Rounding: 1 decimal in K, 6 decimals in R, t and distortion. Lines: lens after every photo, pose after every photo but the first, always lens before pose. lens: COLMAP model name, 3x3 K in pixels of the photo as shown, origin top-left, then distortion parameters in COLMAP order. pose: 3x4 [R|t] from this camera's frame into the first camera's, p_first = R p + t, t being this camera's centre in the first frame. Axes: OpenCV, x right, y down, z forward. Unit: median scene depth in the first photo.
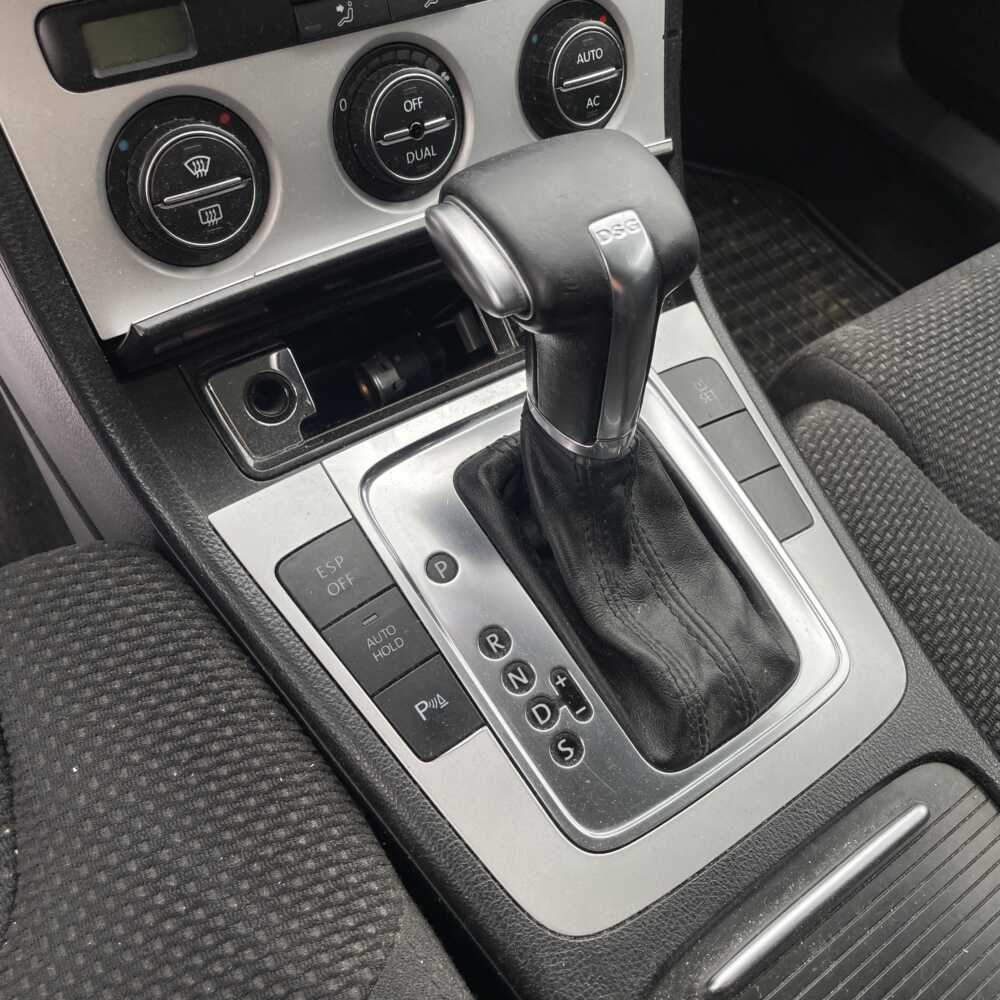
lens RADIAL K [[1018.4, 0, 500.7], [0, 1018.4, 494.5], [0, 0, 1]] dist [0.109926, -0.179065]
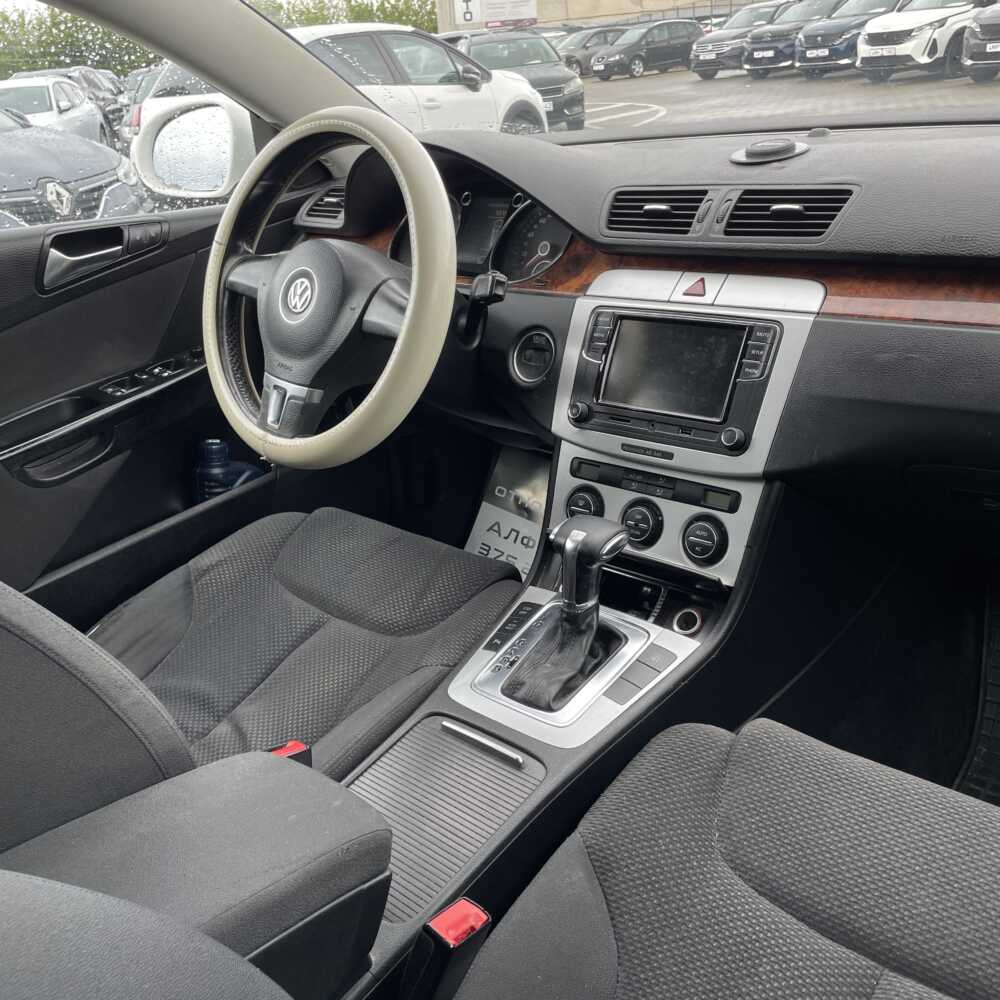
lens RADIAL K [[1018.4, 0, 500.7], [0, 1018.4, 494.5], [0, 0, 1]] dist [0.109926, -0.179065]
pose [[0.198366, 0.240663, -0.950122, 2.776555], [-0.697358, 0.715832, 0.035724, -0.244407], [0.688726, 0.655488, 0.309825, -0.303327]]
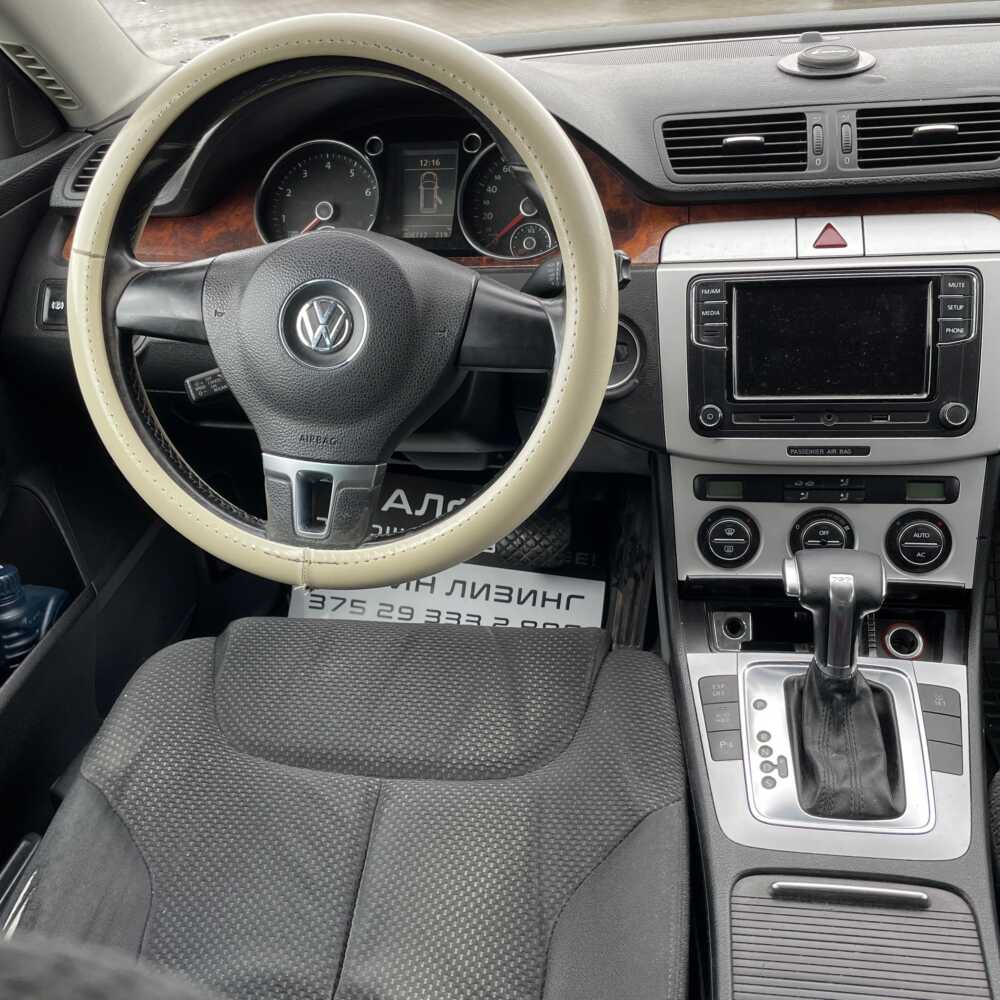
lens RADIAL K [[1059.8, 0, 501.8], [0, 1059.8, 494.7], [0, 0, 1]] dist [0.115967, -0.190858]
pose [[0.697325, 0.184090, -0.692711, 1.154146], [-0.454989, 0.860455, -0.229351, 0.496149], [0.553825, 0.475108, 0.683776, -1.259866]]
